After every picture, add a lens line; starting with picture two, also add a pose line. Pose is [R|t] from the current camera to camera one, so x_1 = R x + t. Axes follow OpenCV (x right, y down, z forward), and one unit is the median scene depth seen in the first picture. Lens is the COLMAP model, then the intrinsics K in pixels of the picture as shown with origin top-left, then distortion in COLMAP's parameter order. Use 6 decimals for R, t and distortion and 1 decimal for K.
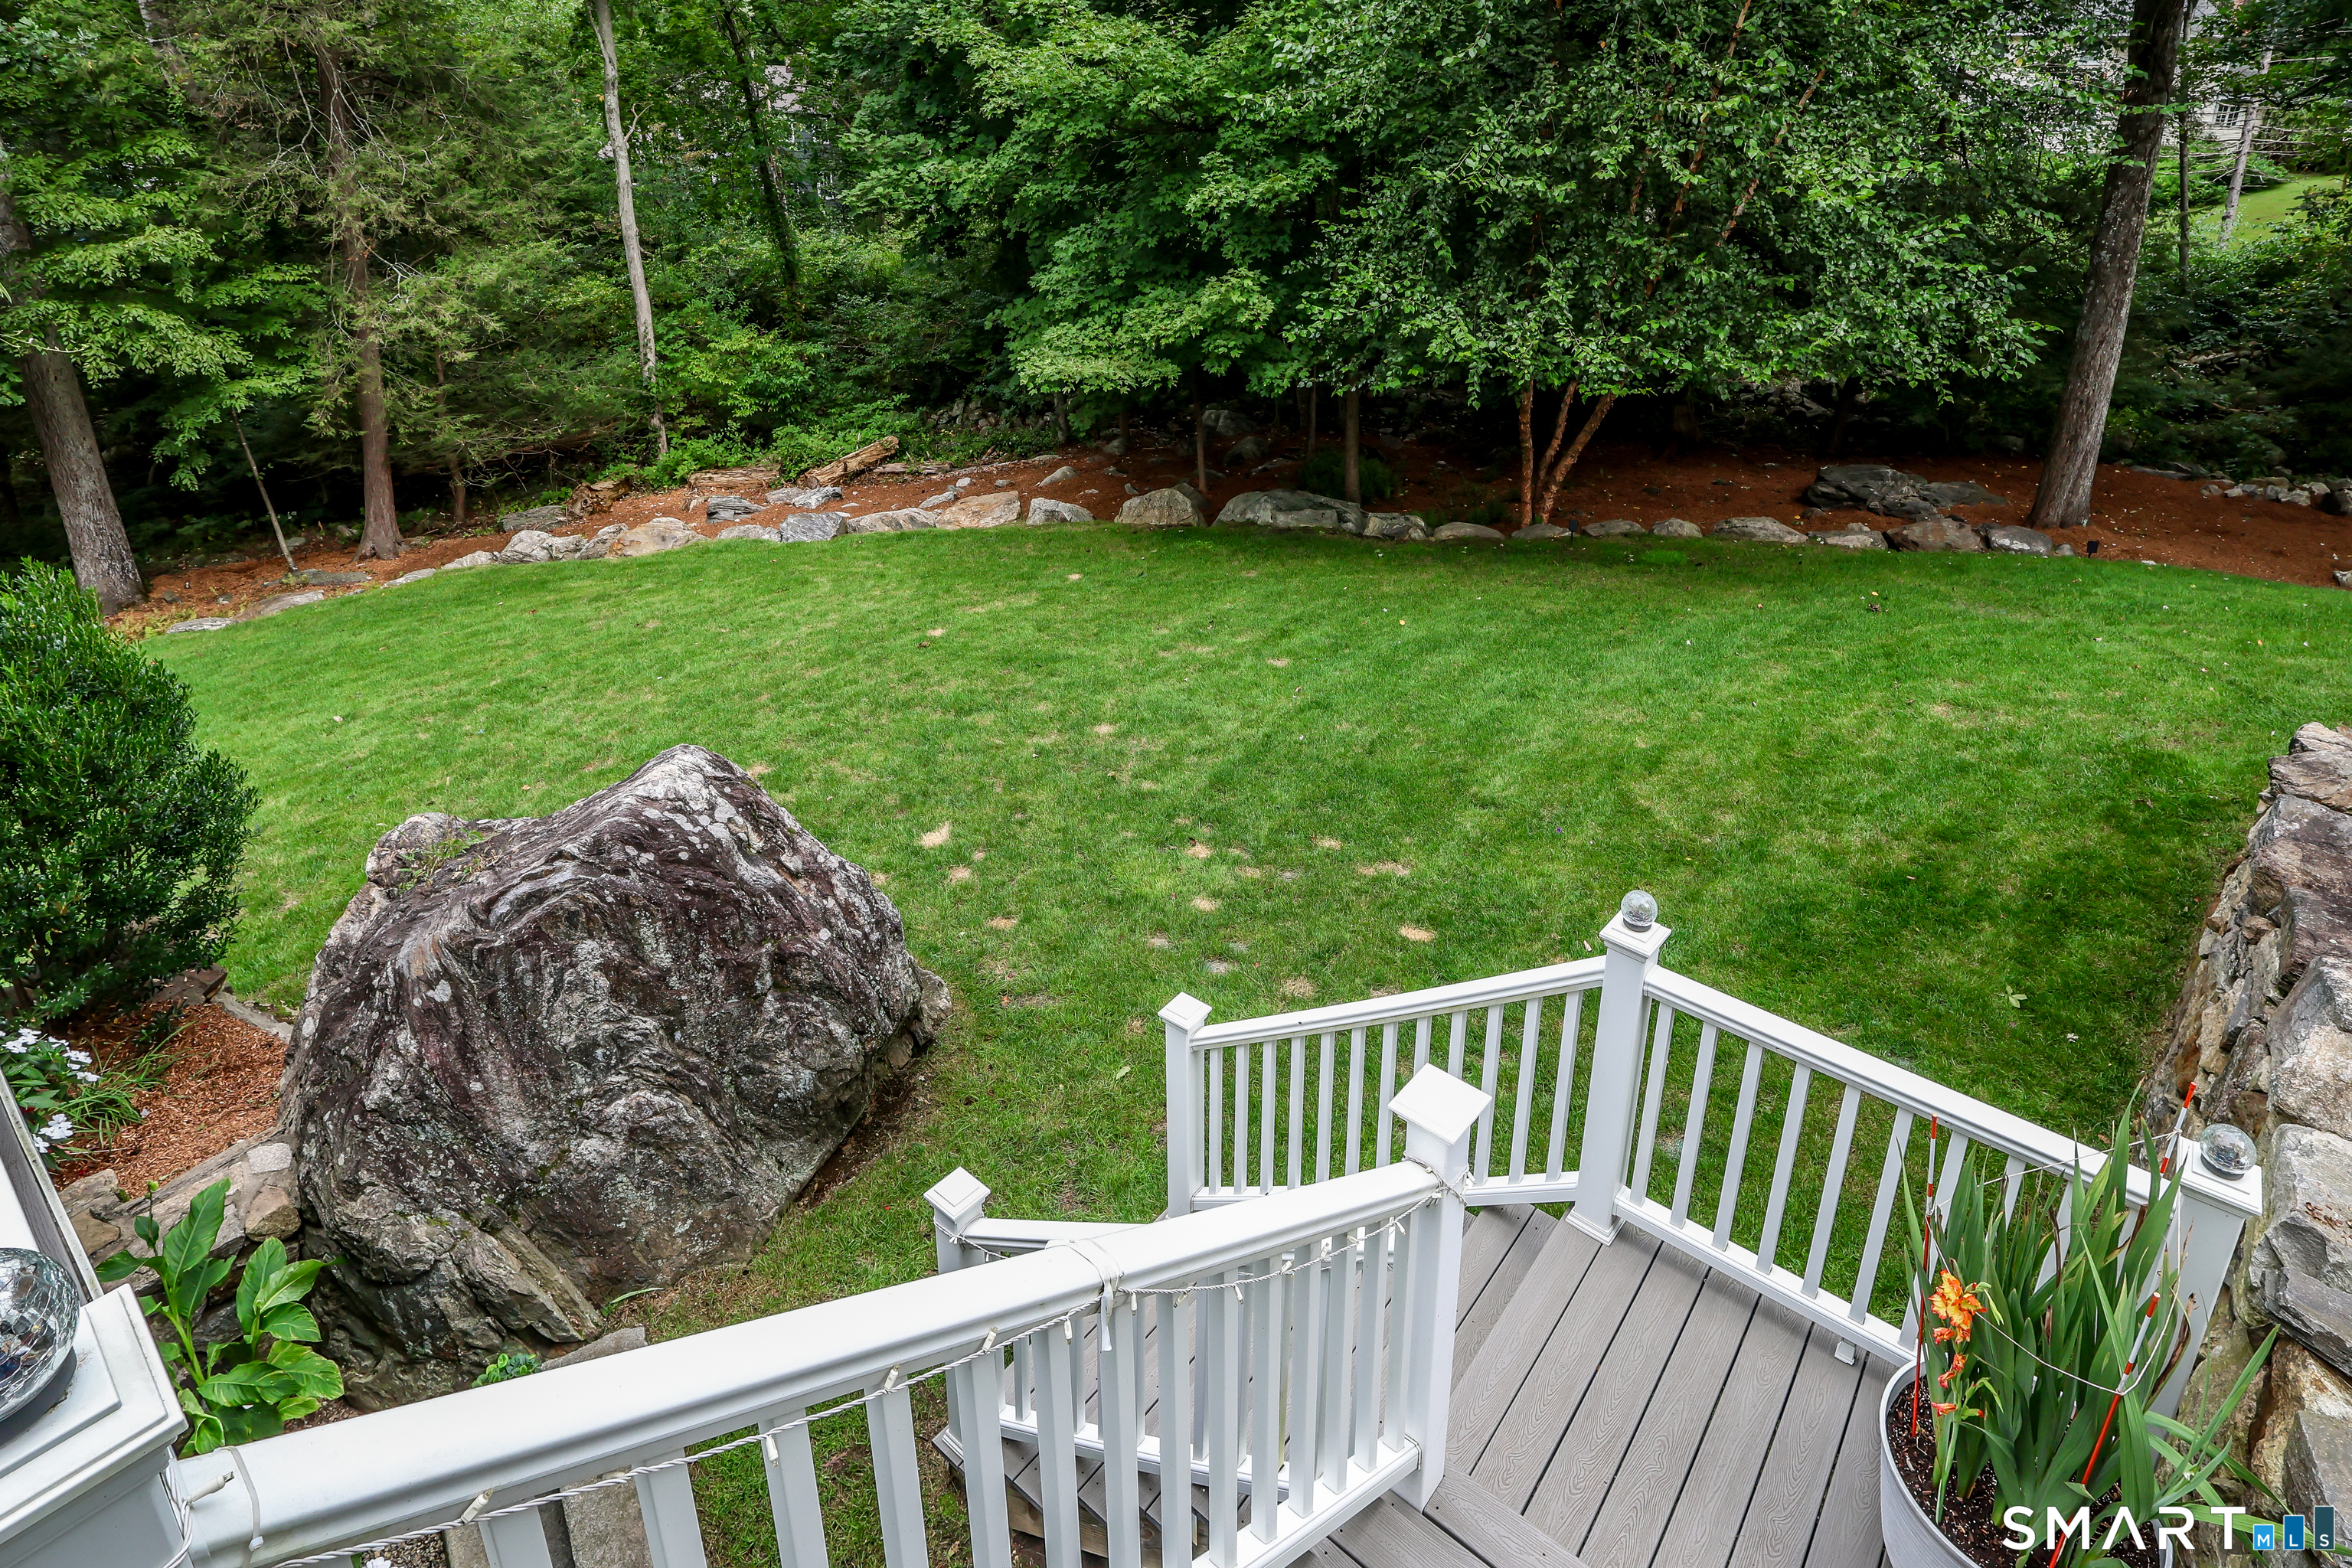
lens RADIAL K [[1344.6, 0, 1181.5], [0, 1344.6, 587.3], [0, 0, 1]] dist [-0.002201, 0.000286]
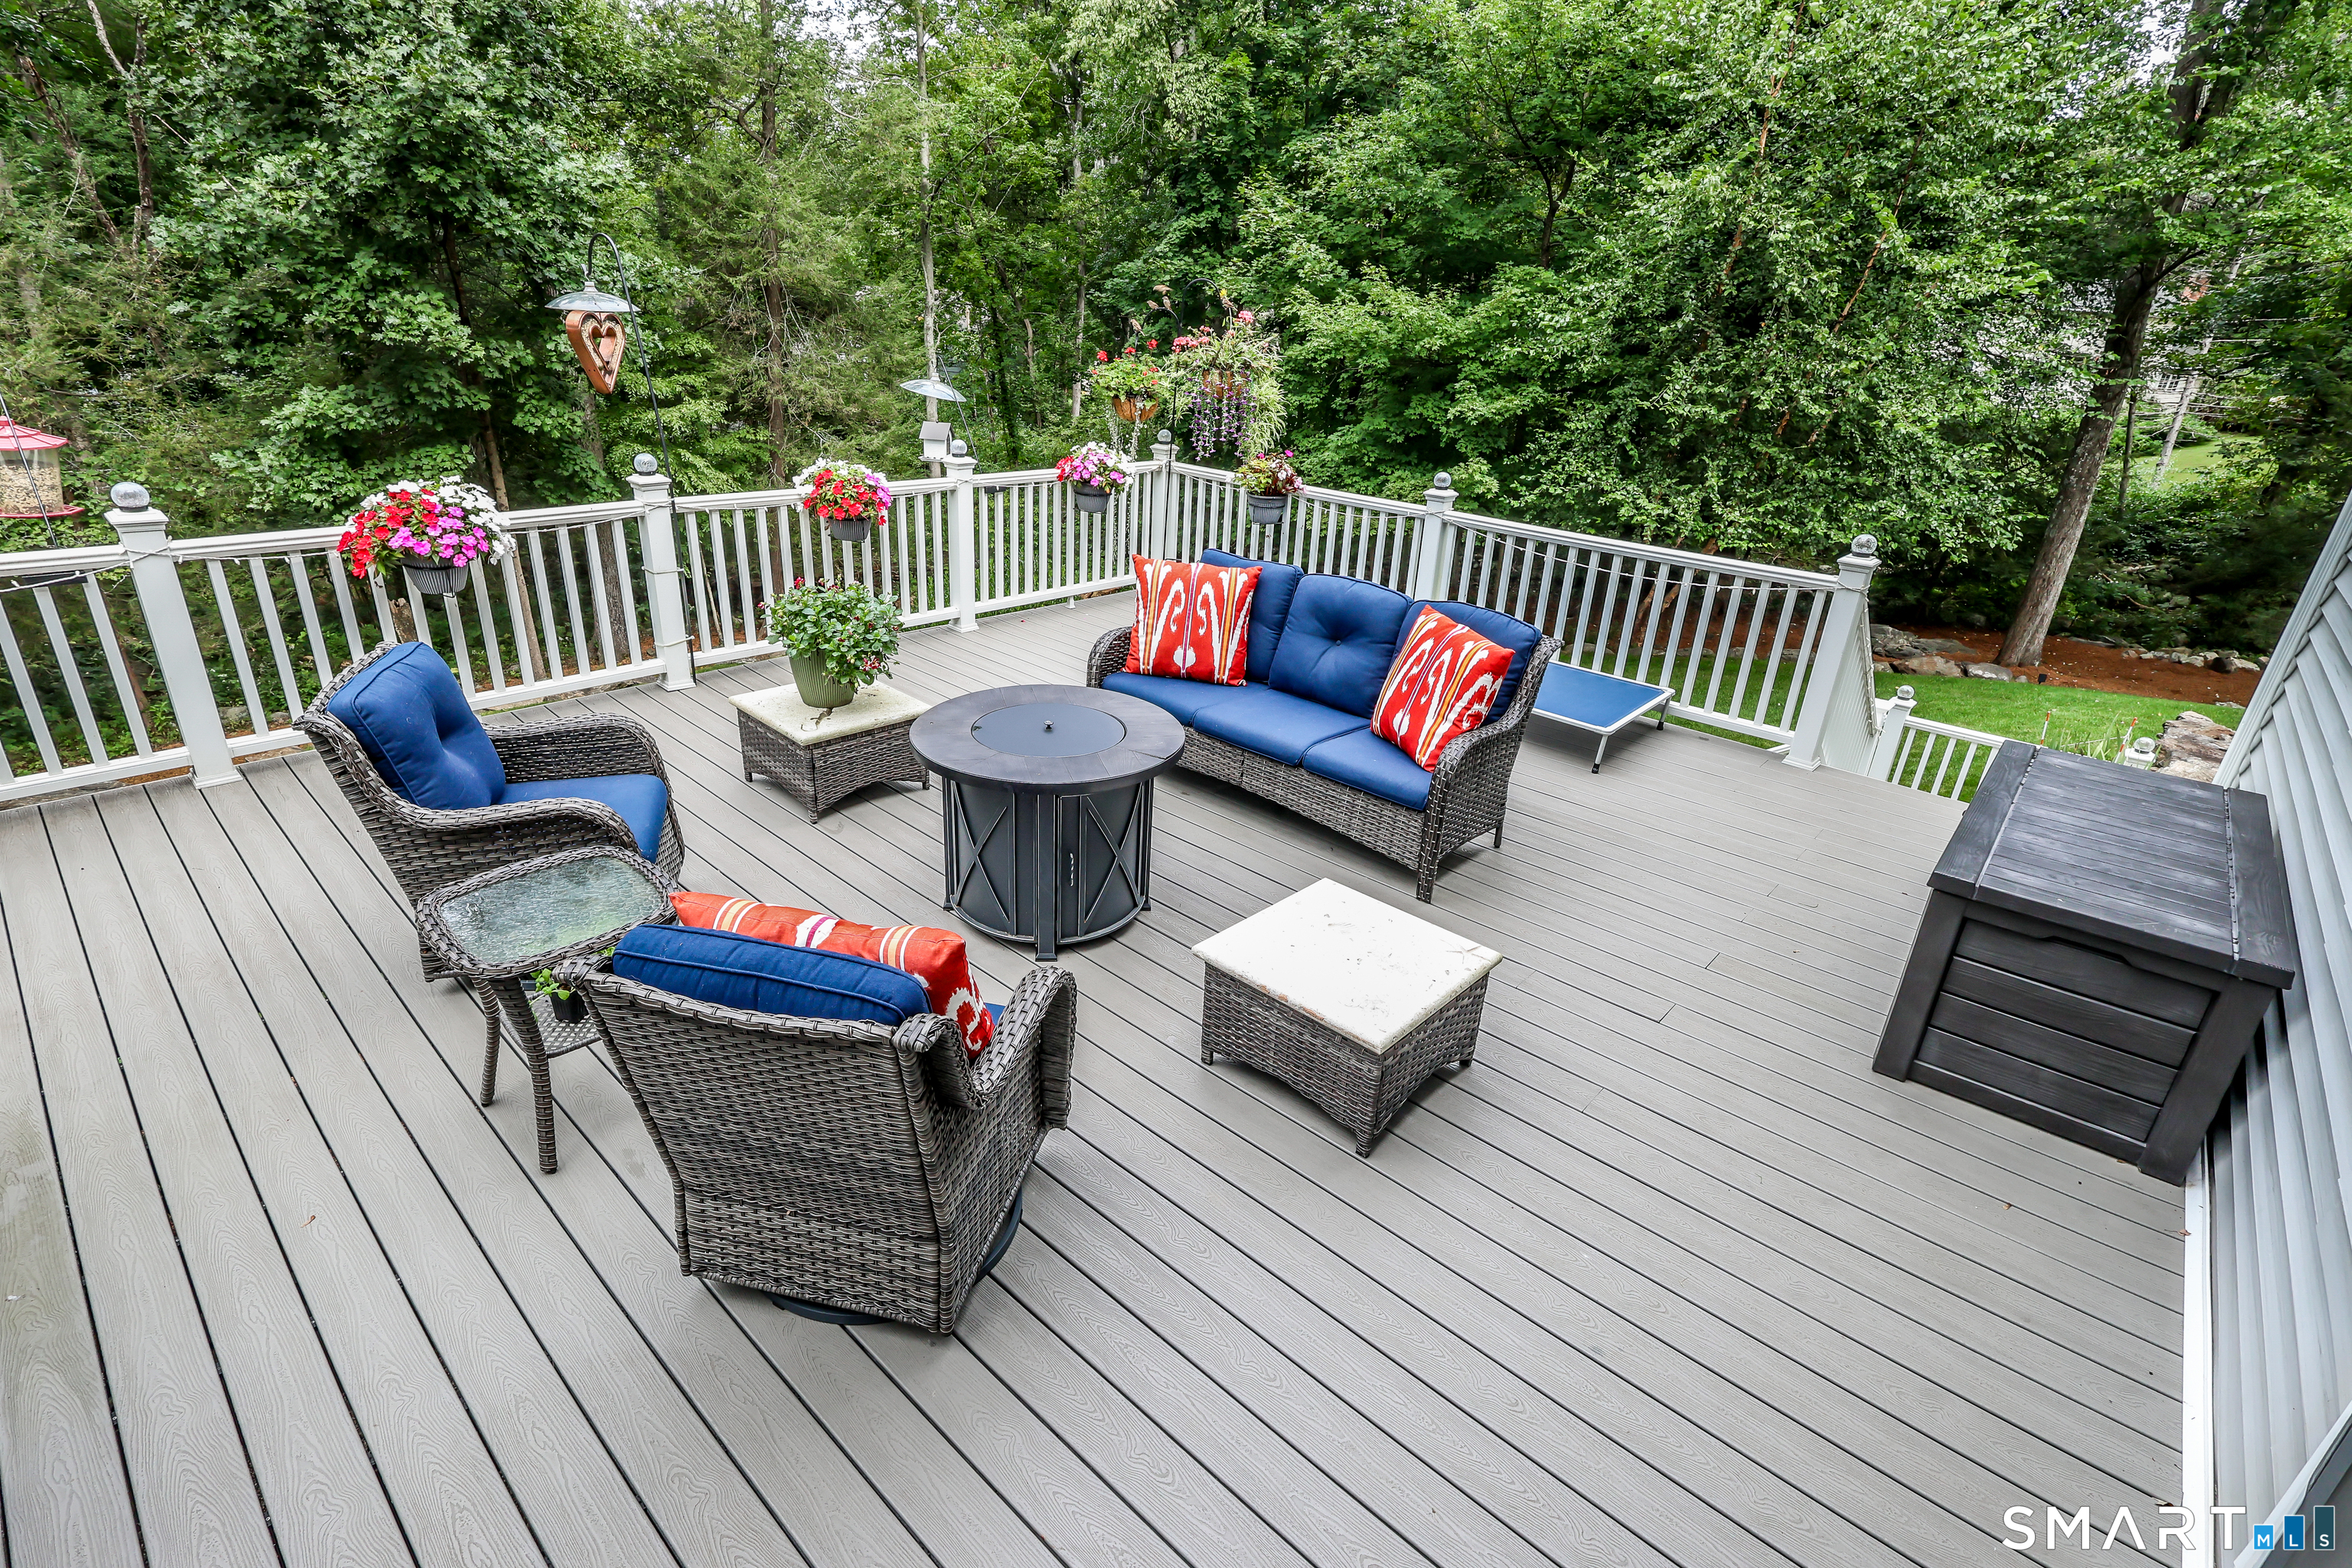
lens RADIAL K [[1055.0, 0, 1165.1], [0, 1055.0, 768.9], [0, 0, 1]] dist [-0.002065, 0.000365]
pose [[0.994646, 0.070900, -0.075178, -0.186259], [-0.067351, 0.996538, 0.048746, 0.078283], [0.078373, -0.043422, 0.995978, -0.233078]]
